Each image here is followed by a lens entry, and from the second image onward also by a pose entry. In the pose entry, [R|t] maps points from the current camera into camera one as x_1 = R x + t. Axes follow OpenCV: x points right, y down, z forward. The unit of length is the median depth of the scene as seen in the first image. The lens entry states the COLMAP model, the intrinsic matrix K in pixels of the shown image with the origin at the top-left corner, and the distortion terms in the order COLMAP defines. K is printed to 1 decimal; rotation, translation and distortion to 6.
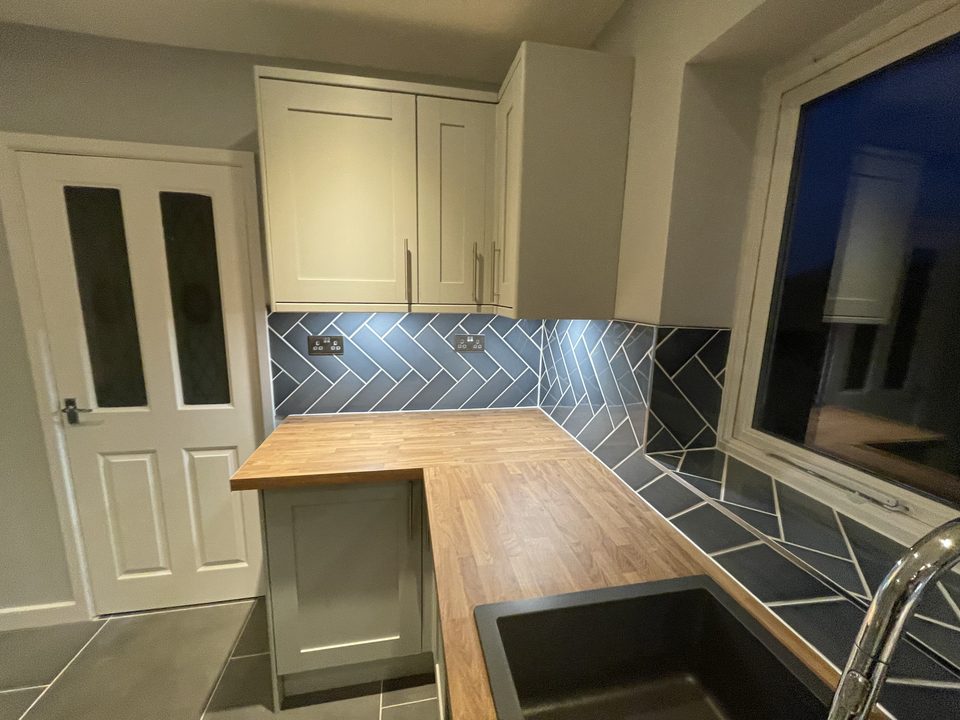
lens RADIAL K [[381.9, 0, 482.5], [0, 381.9, 359.9], [0, 0, 1]] dist [-0.000479, -0.000342]
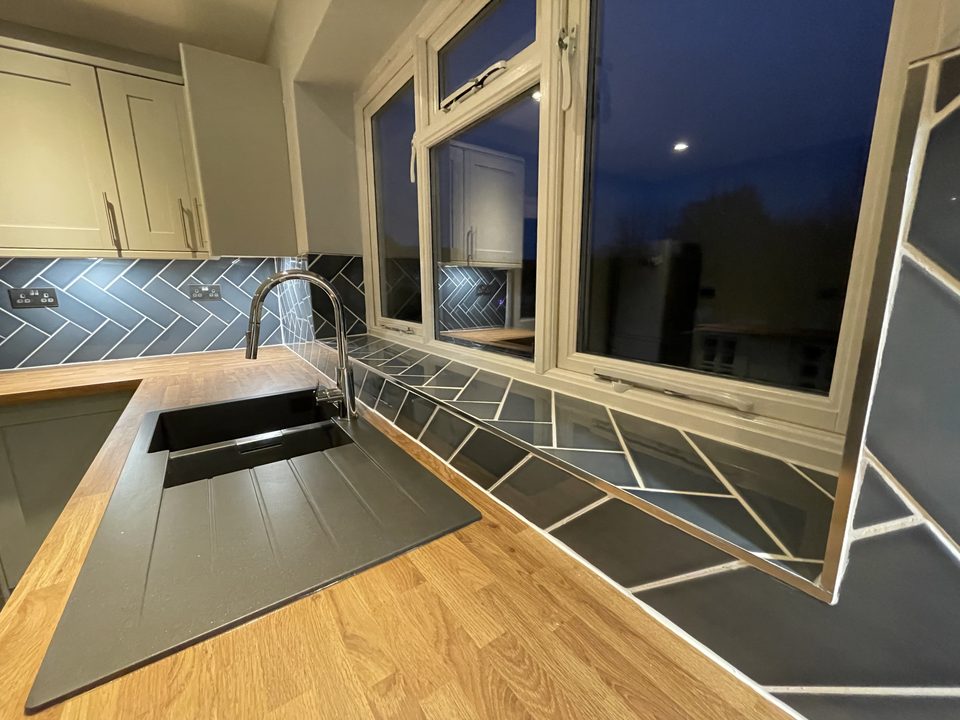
lens RADIAL K [[381.9, 0, 475.2], [0, 381.9, 358.0], [0, 0, 1]] dist [-0.000479, -0.000342]
pose [[0.916792, -0.112253, 0.383264, 0.265789], [0.104035, 0.993679, 0.042179, 0.201823], [-0.385576, 0.001204, 0.922675, -0.402276]]
